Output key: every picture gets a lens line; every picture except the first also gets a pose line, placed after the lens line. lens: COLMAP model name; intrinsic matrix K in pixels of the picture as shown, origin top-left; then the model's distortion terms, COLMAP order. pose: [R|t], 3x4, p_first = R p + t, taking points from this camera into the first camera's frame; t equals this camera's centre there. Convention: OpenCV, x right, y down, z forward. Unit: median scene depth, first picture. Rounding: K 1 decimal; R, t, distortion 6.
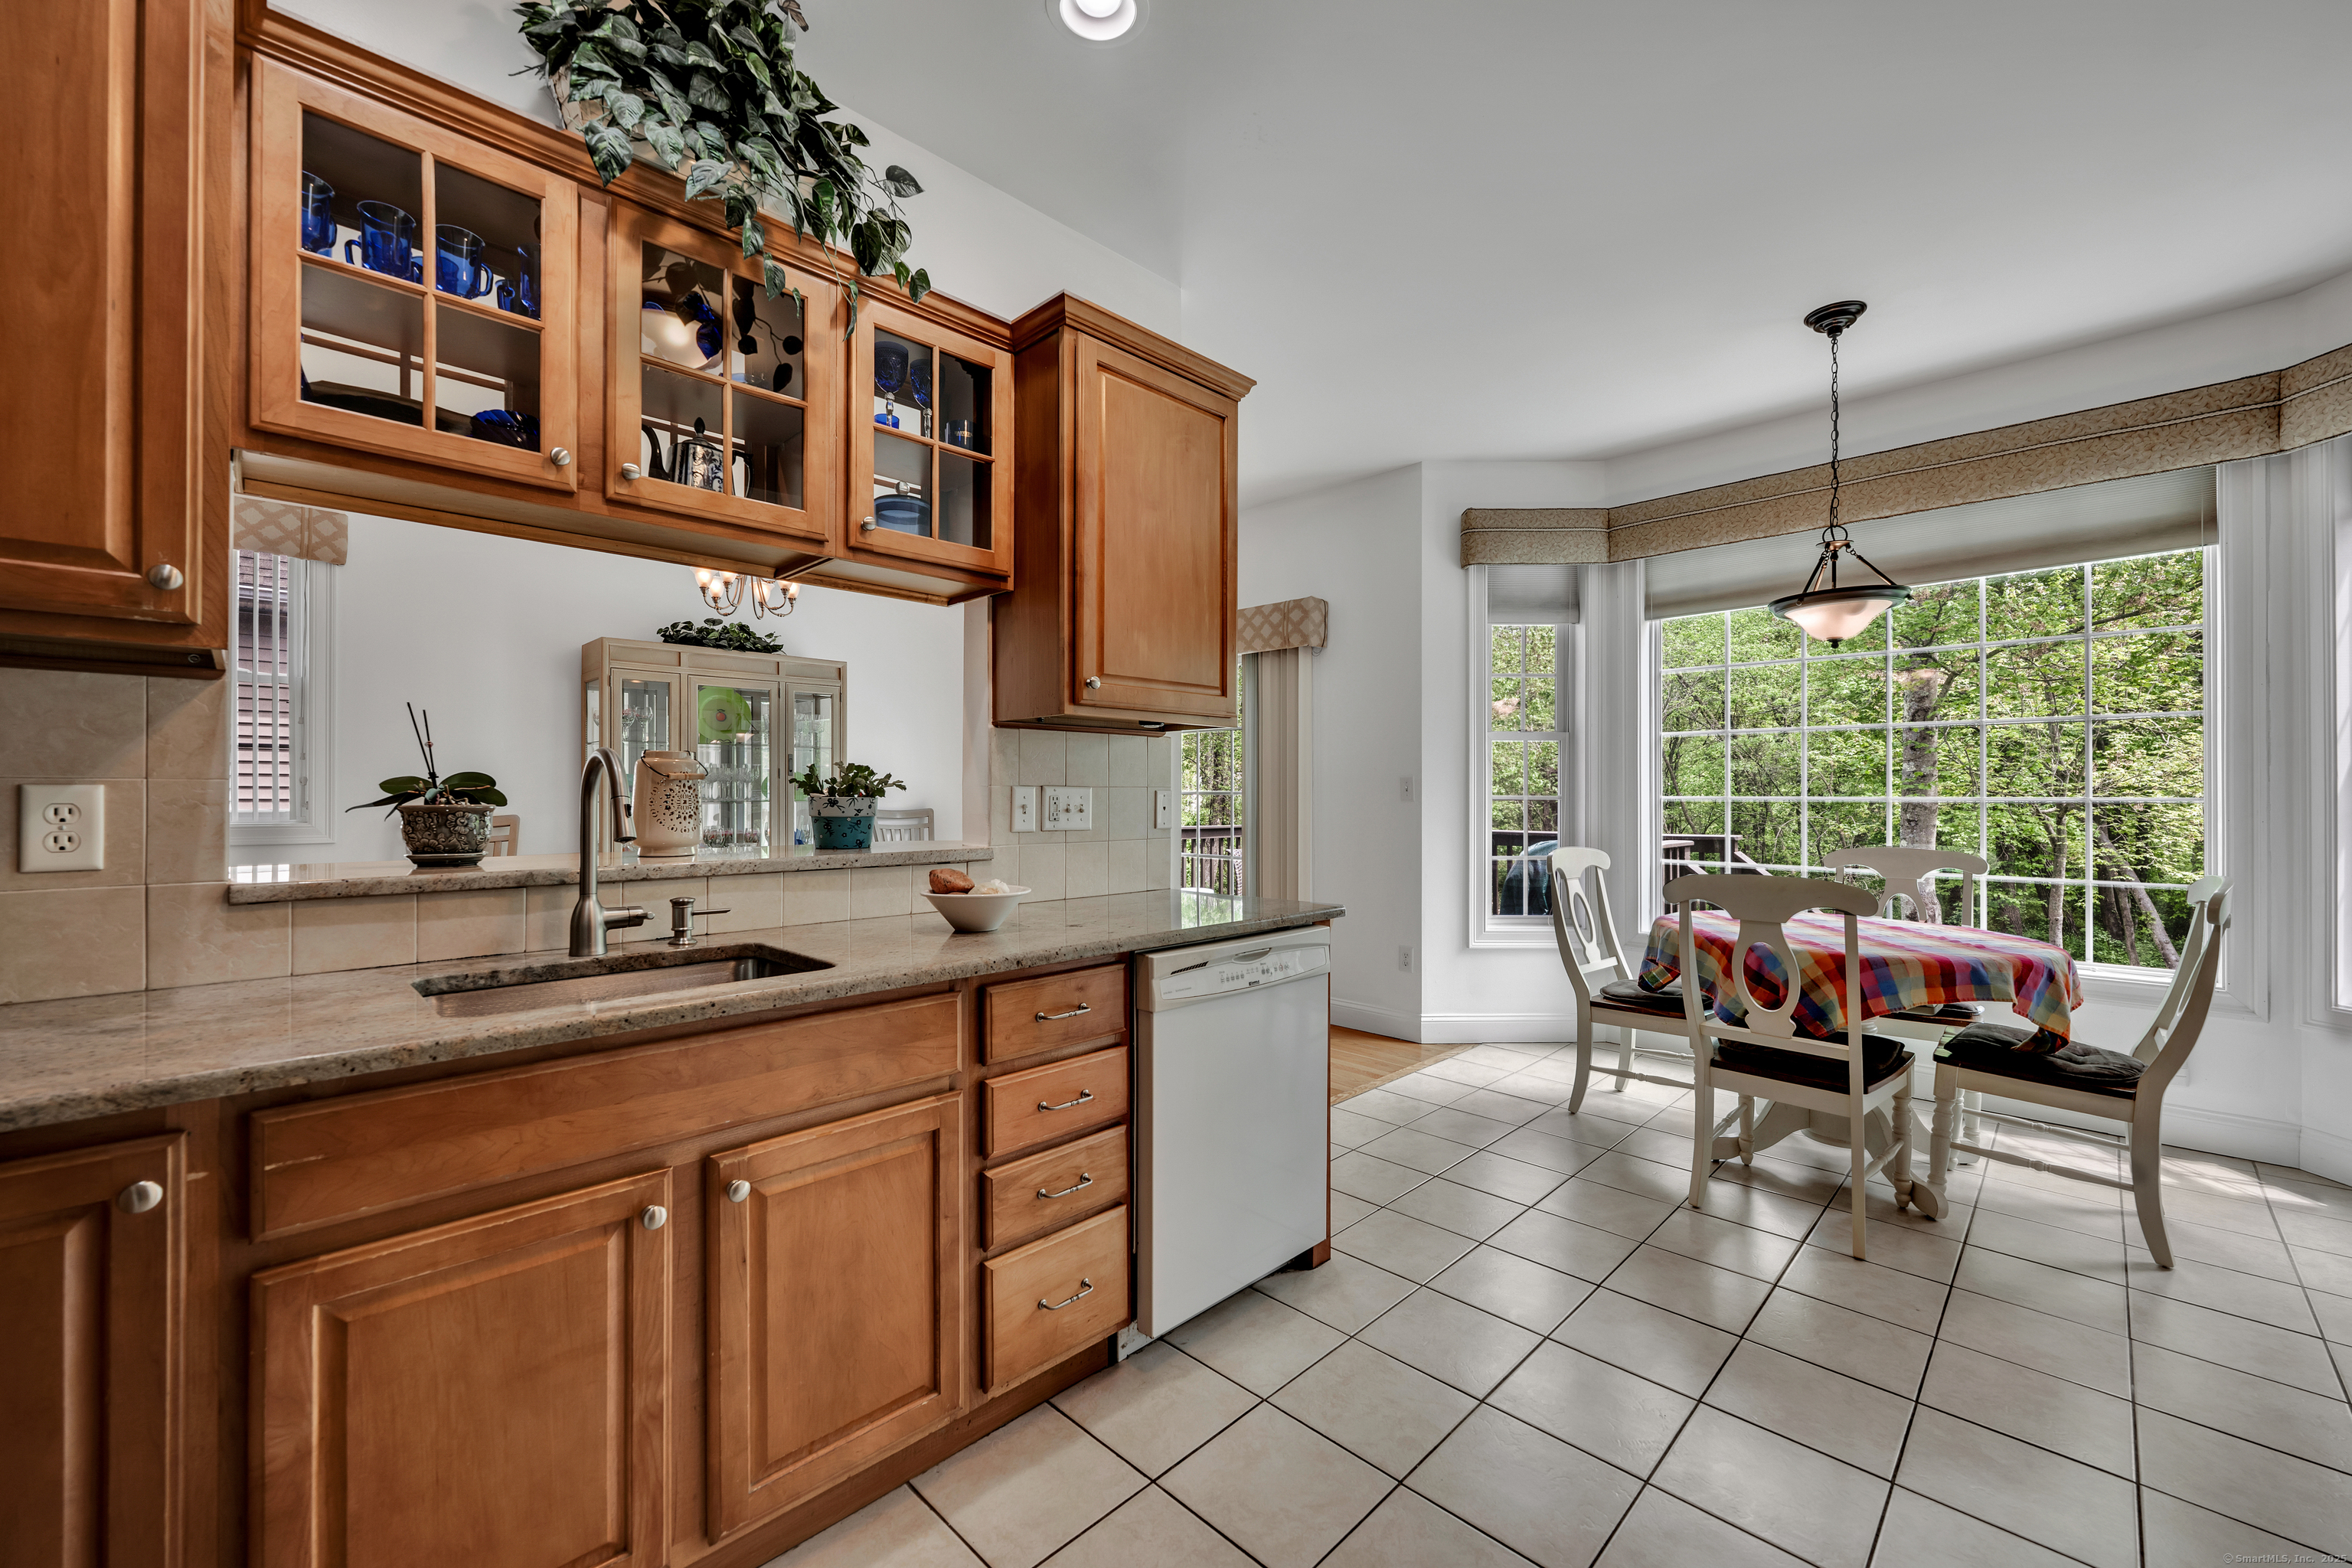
lens RADIAL K [[935.0, 0, 1176.0], [0, 935.0, 784.0], [0, 0, 1]] dist [0.000342, 0.000223]
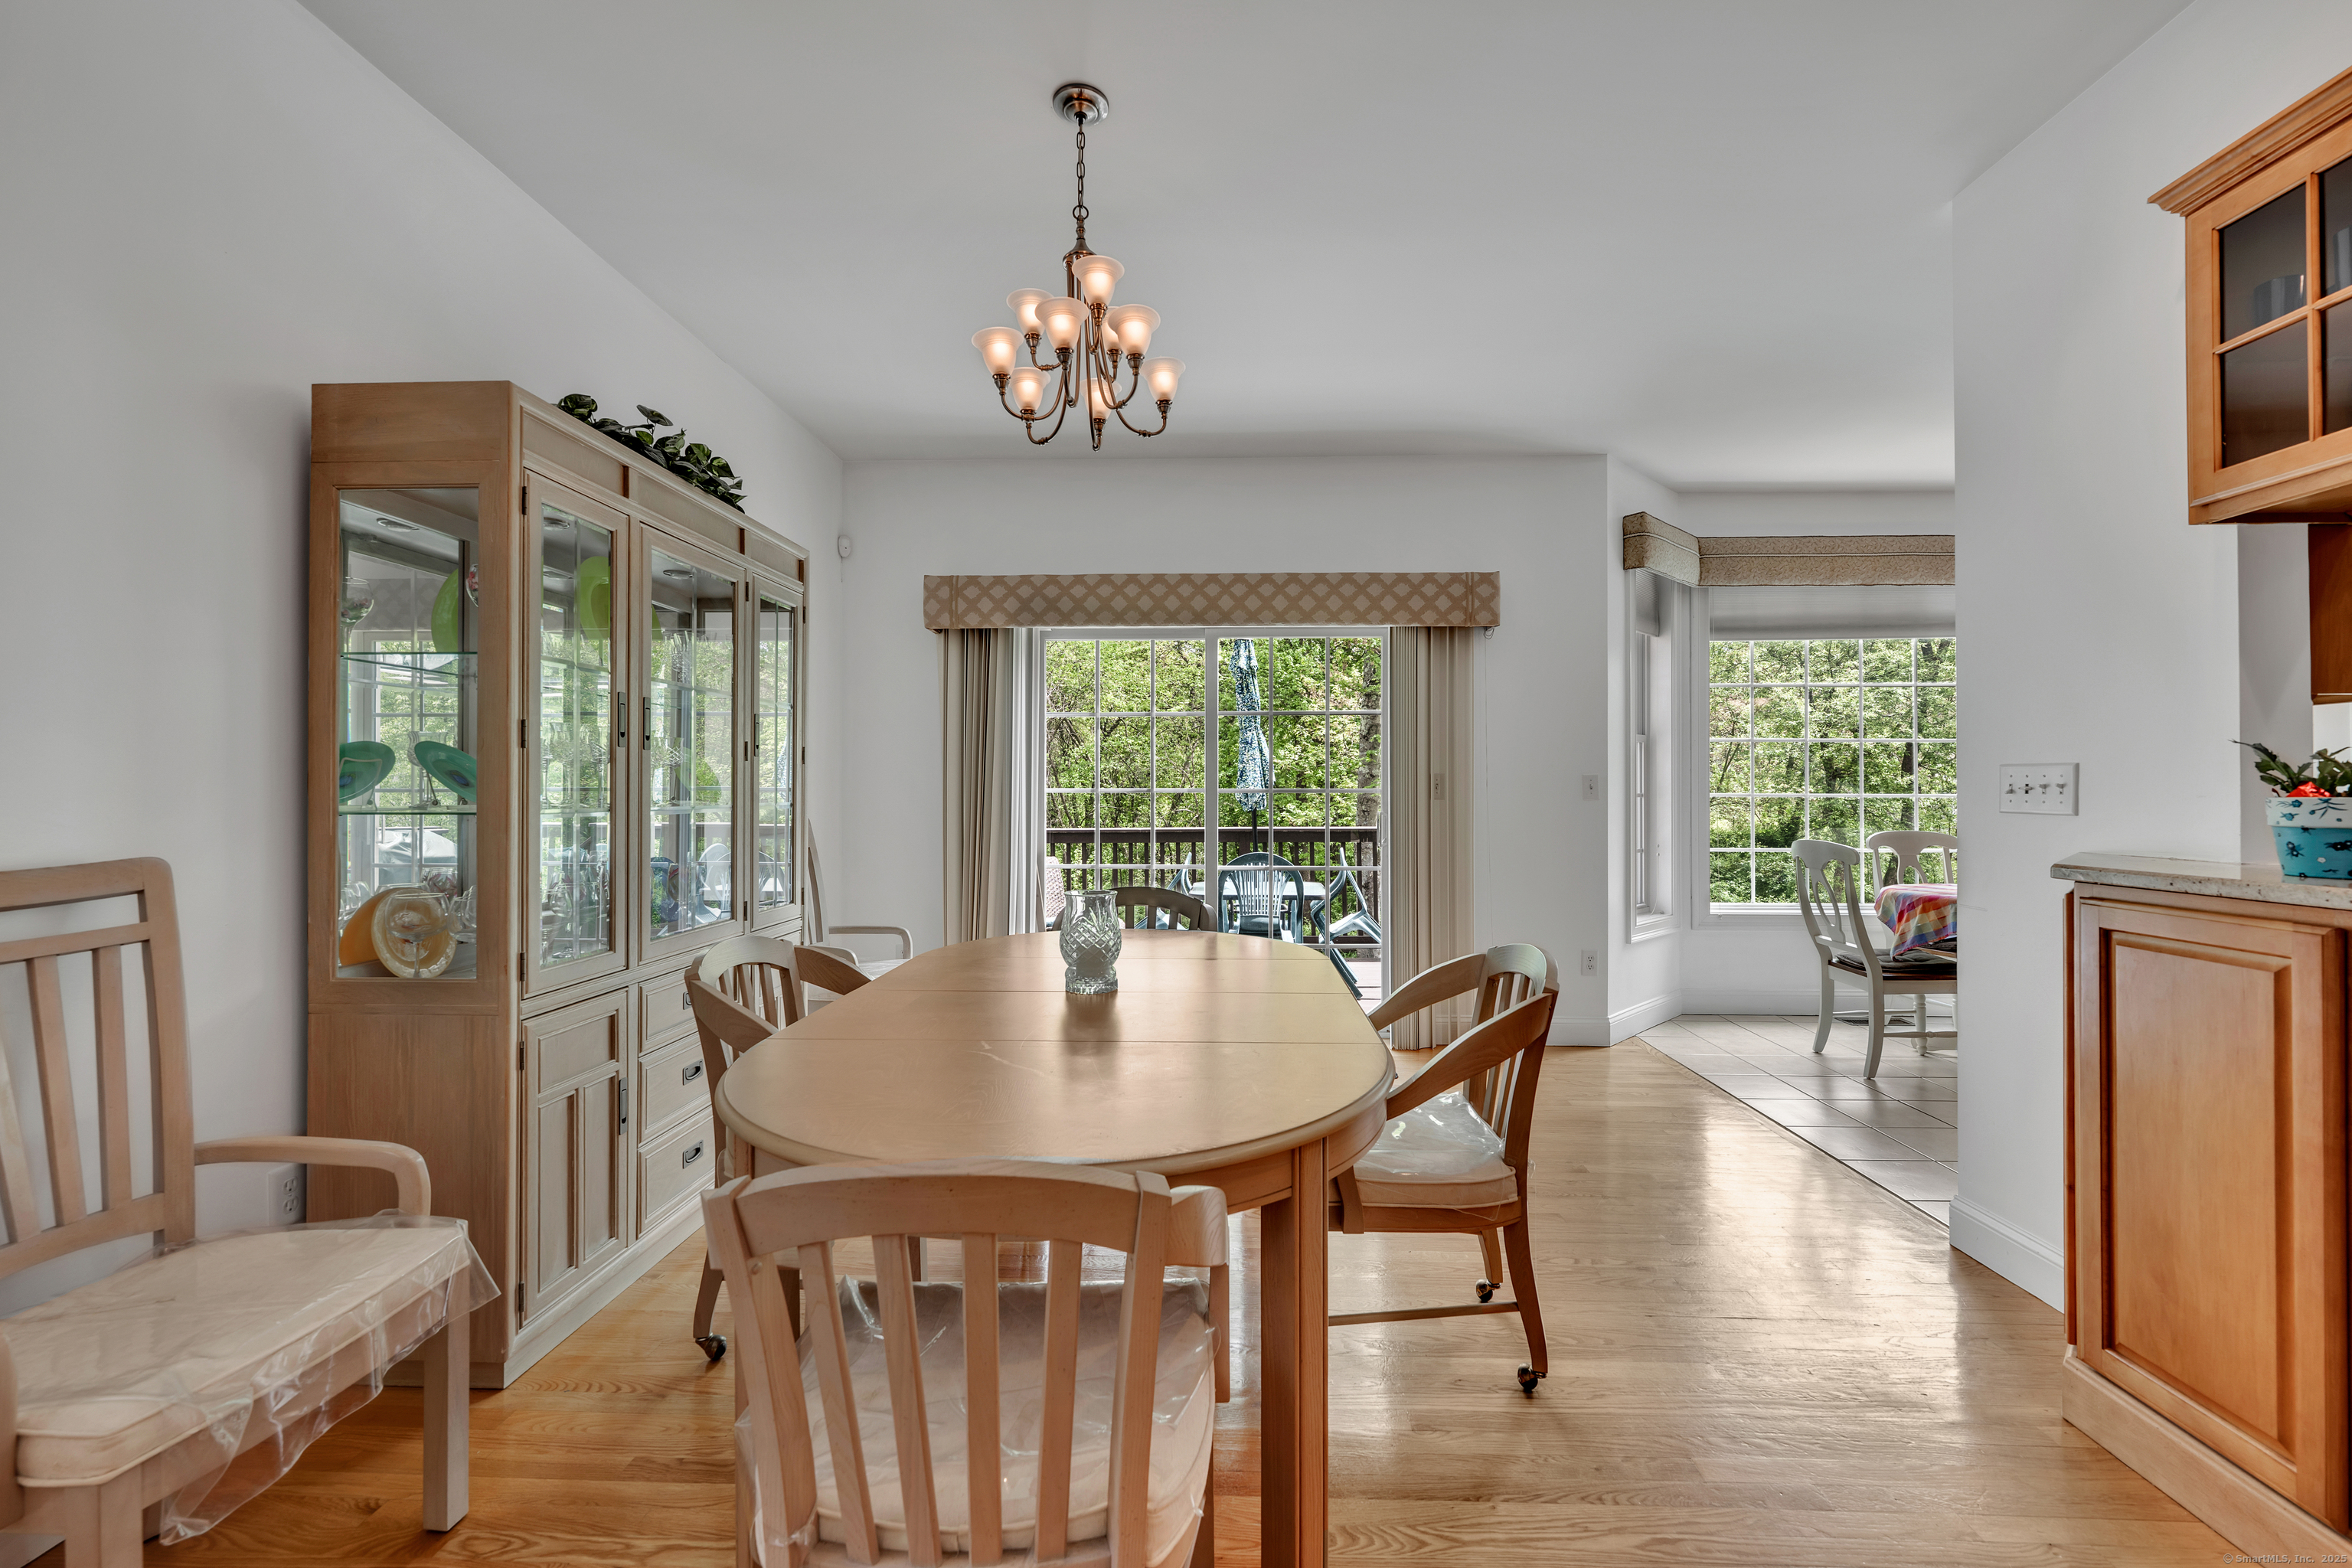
lens RADIAL K [[935.0, 0, 1176.0], [0, 935.0, 784.0], [0, 0, 1]] dist [0.000342, 0.000223]
pose [[0.741575, 0.008194, 0.670820, -0.713765], [-0.009528, 0.999953, -0.001682, 0.007969], [-0.670803, -0.005144, 0.741618, 0.560801]]
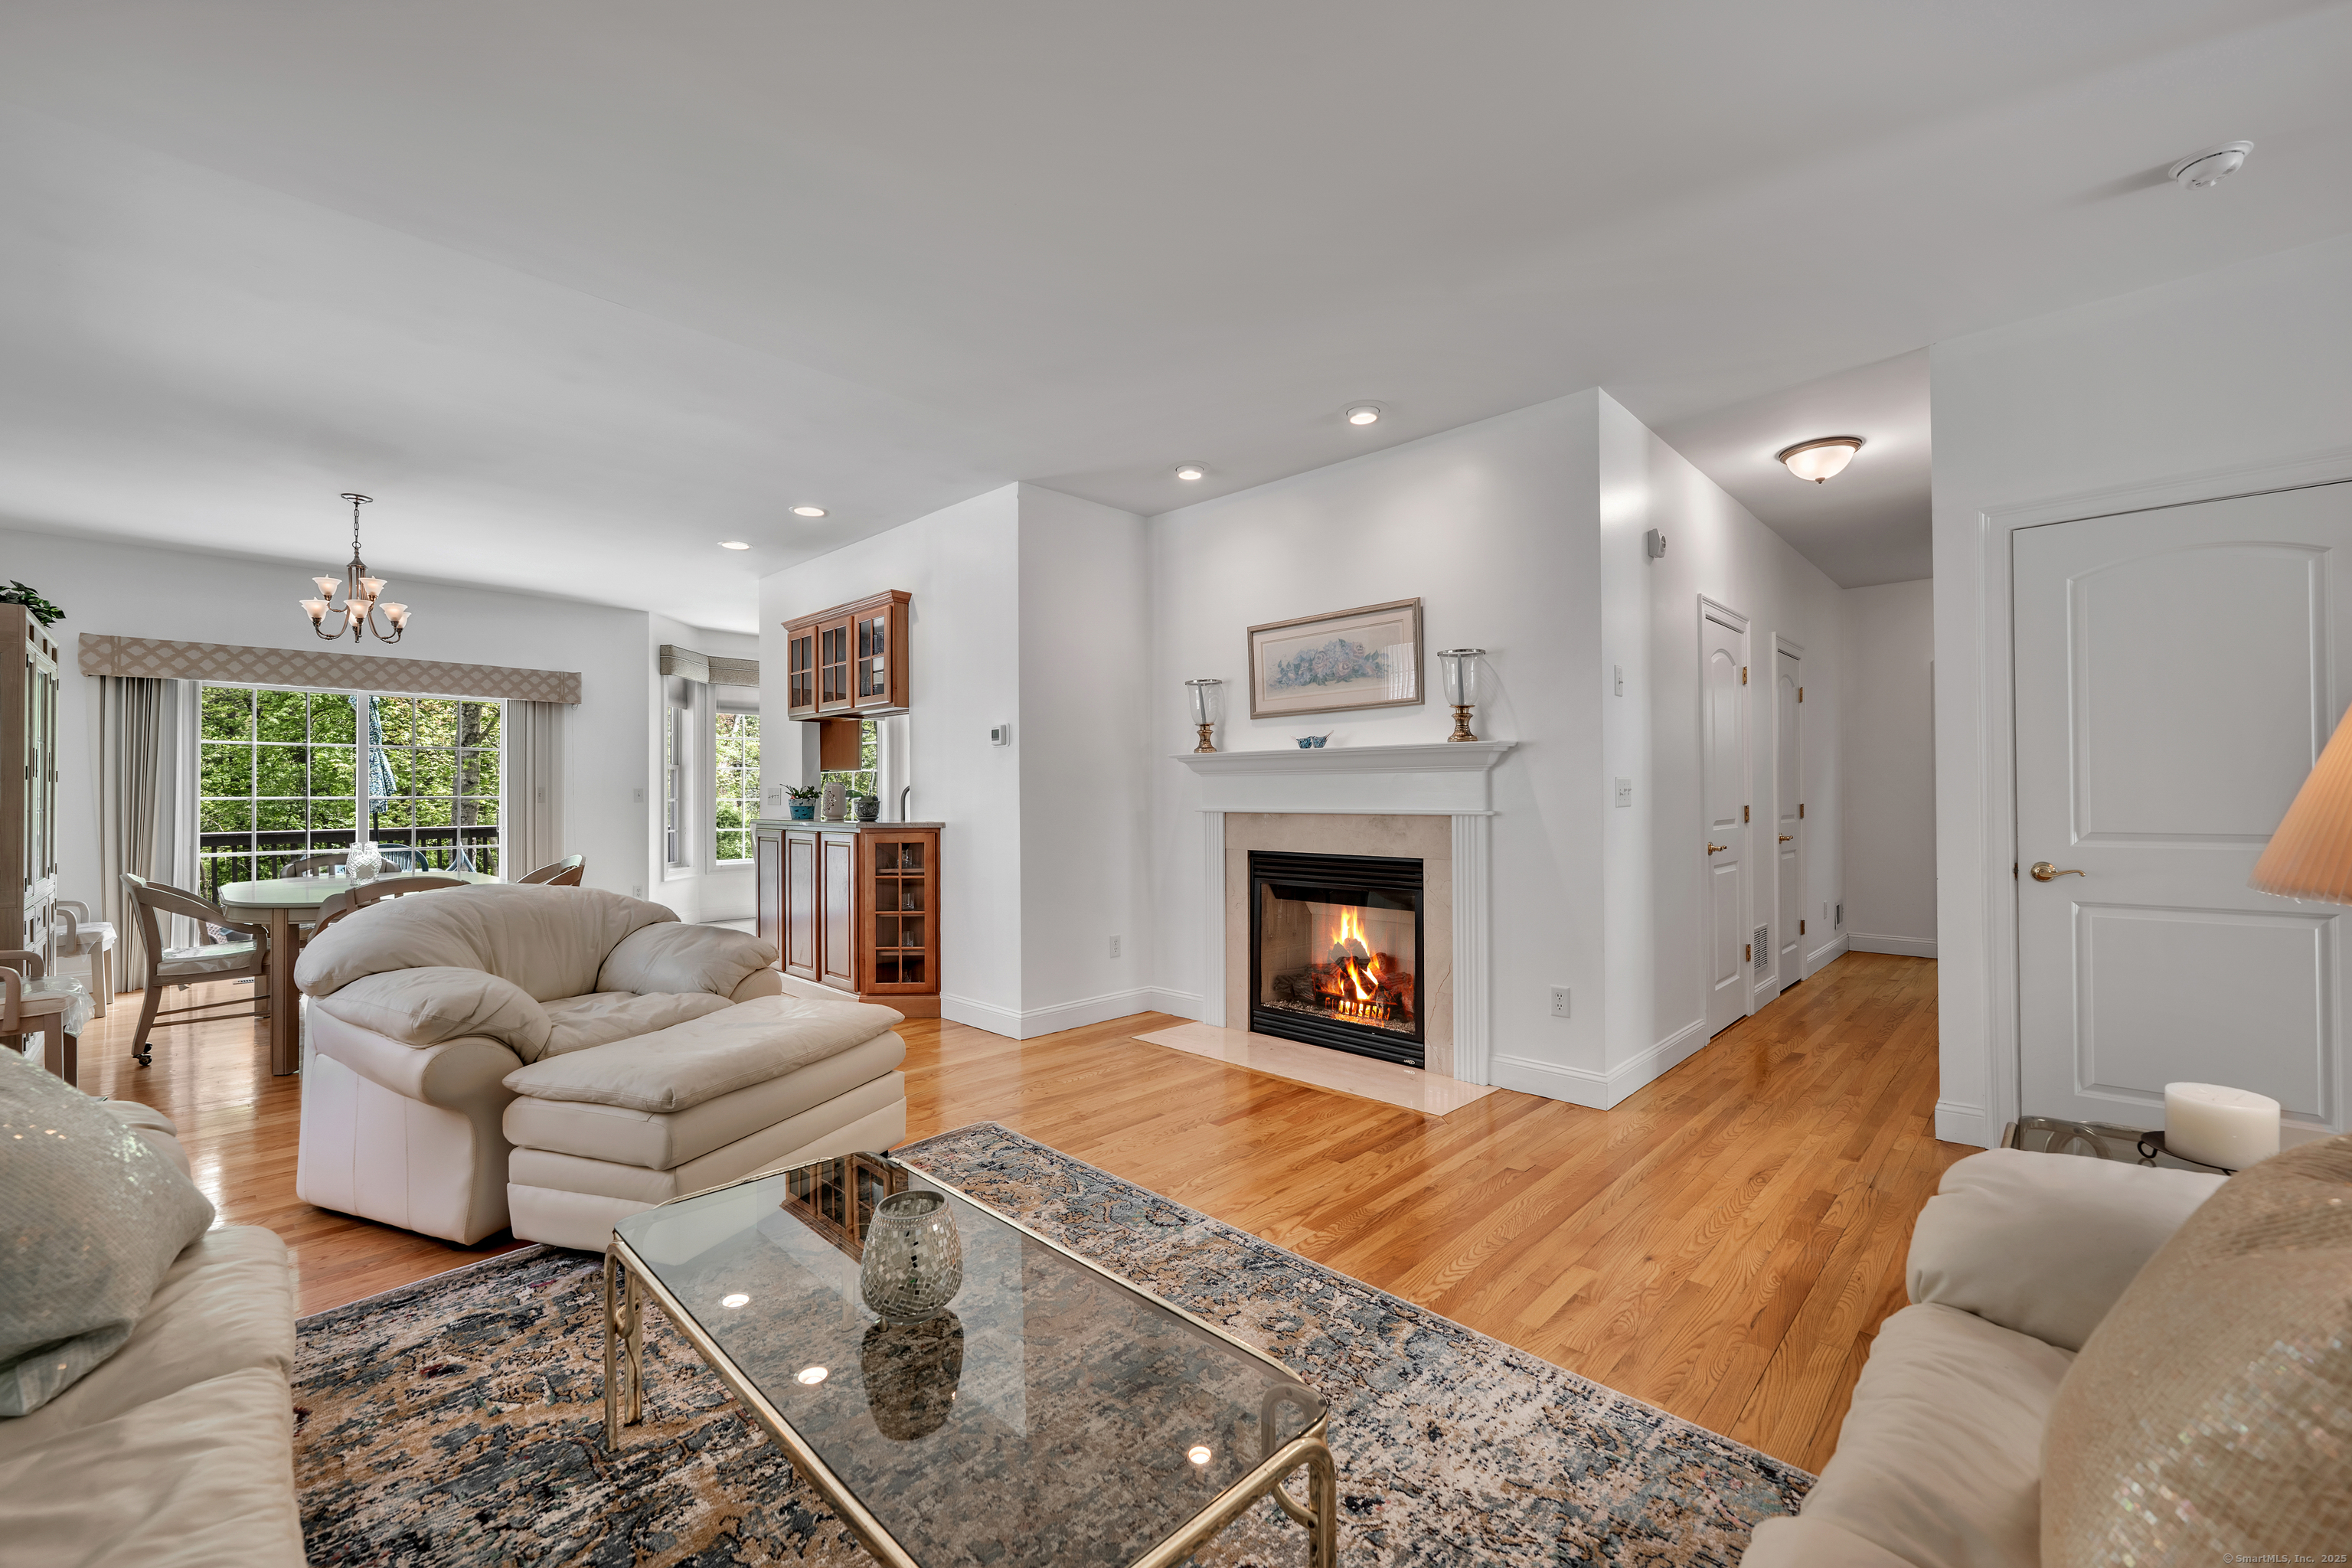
lens RADIAL K [[935.0, 0, 1176.0], [0, 935.0, 784.0], [0, 0, 1]] dist [0.000342, 0.000223]
pose [[-0.029129, 0.016197, 0.999444, -1.518506], [-0.008975, 0.999824, -0.016465, 0.003959], [-0.999535, -0.009449, -0.028978, 0.039941]]
